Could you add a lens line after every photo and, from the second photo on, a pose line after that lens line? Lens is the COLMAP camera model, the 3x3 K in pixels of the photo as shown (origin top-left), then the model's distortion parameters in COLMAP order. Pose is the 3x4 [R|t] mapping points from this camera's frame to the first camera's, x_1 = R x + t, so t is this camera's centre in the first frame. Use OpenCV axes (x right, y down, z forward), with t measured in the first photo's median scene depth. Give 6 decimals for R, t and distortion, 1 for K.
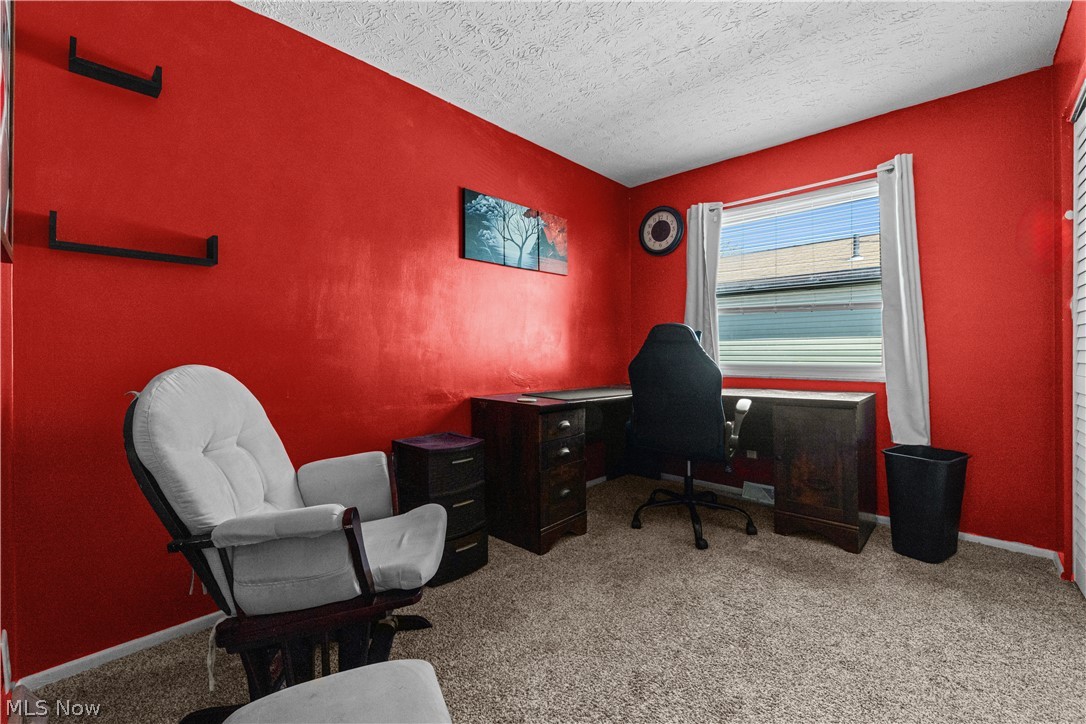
lens RADIAL K [[457.7, 0, 539.7], [0, 457.7, 357.9], [0, 0, 1]] dist [0.008495, -0.004539]
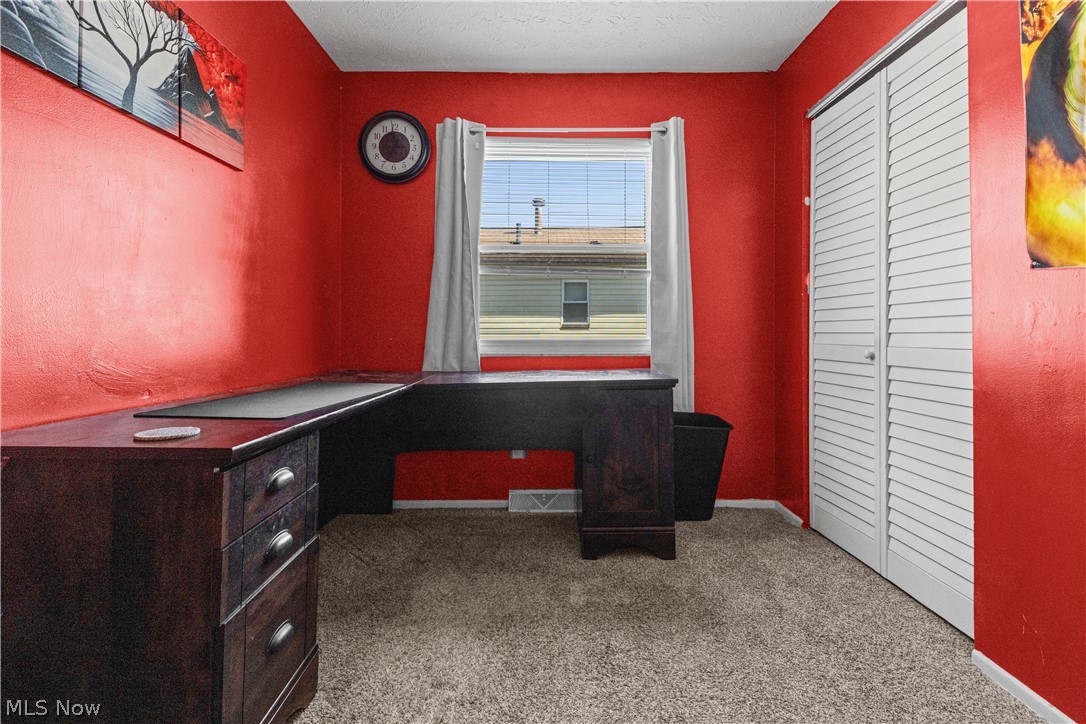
lens RADIAL K [[457.7, 0, 543.9], [0, 457.7, 327.5], [0, 0, 1]] dist [0.008495, -0.004539]
pose [[0.721034, 0.011146, 0.692810, -0.057326], [0.006772, 0.999709, -0.023132, 0.013022], [-0.692866, 0.021370, 0.720749, 0.425498]]
